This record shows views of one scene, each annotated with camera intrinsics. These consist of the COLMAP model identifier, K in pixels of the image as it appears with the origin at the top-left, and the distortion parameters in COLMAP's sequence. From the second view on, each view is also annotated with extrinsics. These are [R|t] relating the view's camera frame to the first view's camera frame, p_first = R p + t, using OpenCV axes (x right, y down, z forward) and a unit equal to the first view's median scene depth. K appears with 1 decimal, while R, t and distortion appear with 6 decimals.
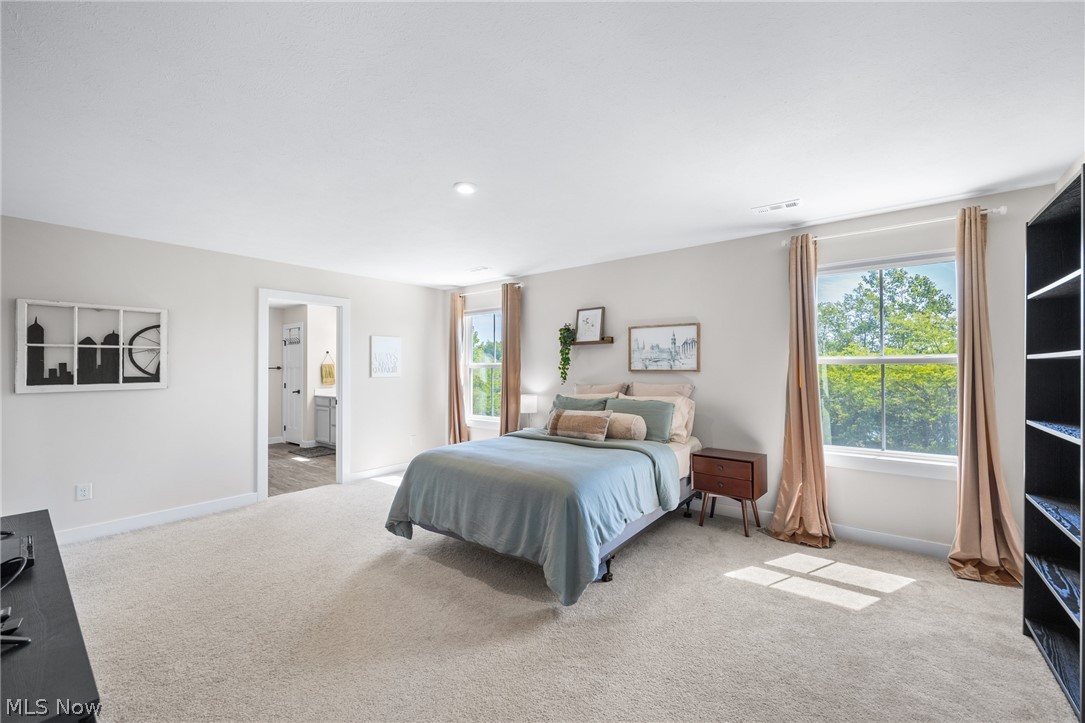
lens RADIAL K [[440.0, 0, 547.4], [0, 440.0, 364.9], [0, 0, 1]] dist [-0.002567, -0.000109]
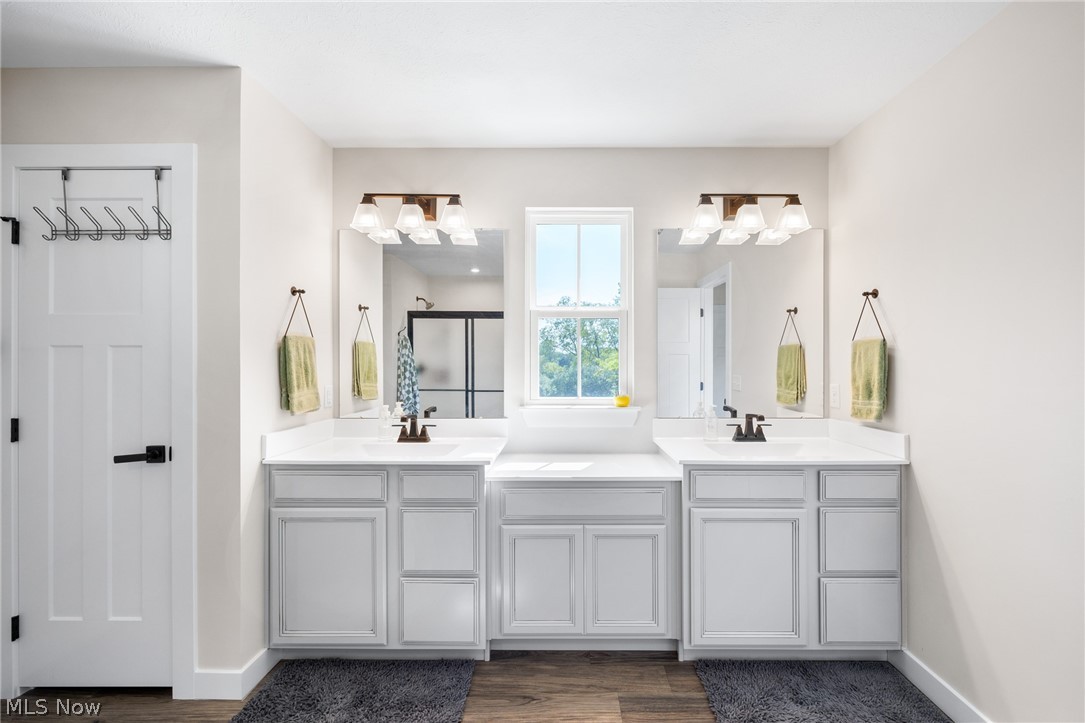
lens RADIAL K [[454.2, 0, 547.1], [0, 454.2, 363.0], [0, 0, 1]] dist [-0.001873, 0.000046]
pose [[0.792727, 0.001234, 0.609576, -0.549270], [-0.008441, 0.999924, 0.008952, 0.010917], [-0.609519, -0.012242, 0.792677, 0.699075]]
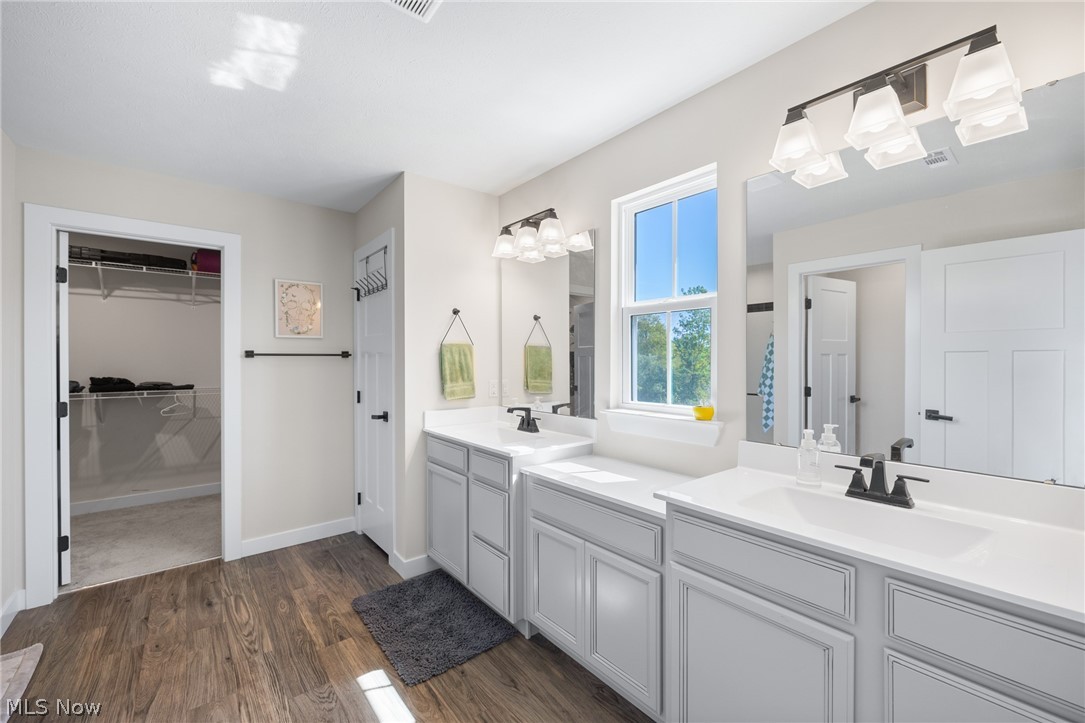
lens RADIAL K [[440.0, 0, 547.4], [0, 440.0, 364.9], [0, 0, 1]] dist [-0.002567, -0.000109]
pose [[0.975695, 0.003968, -0.219097, -0.348359], [0.000960, 0.999749, 0.022382, 0.008123], [0.219131, -0.022049, 0.975446, 0.664401]]
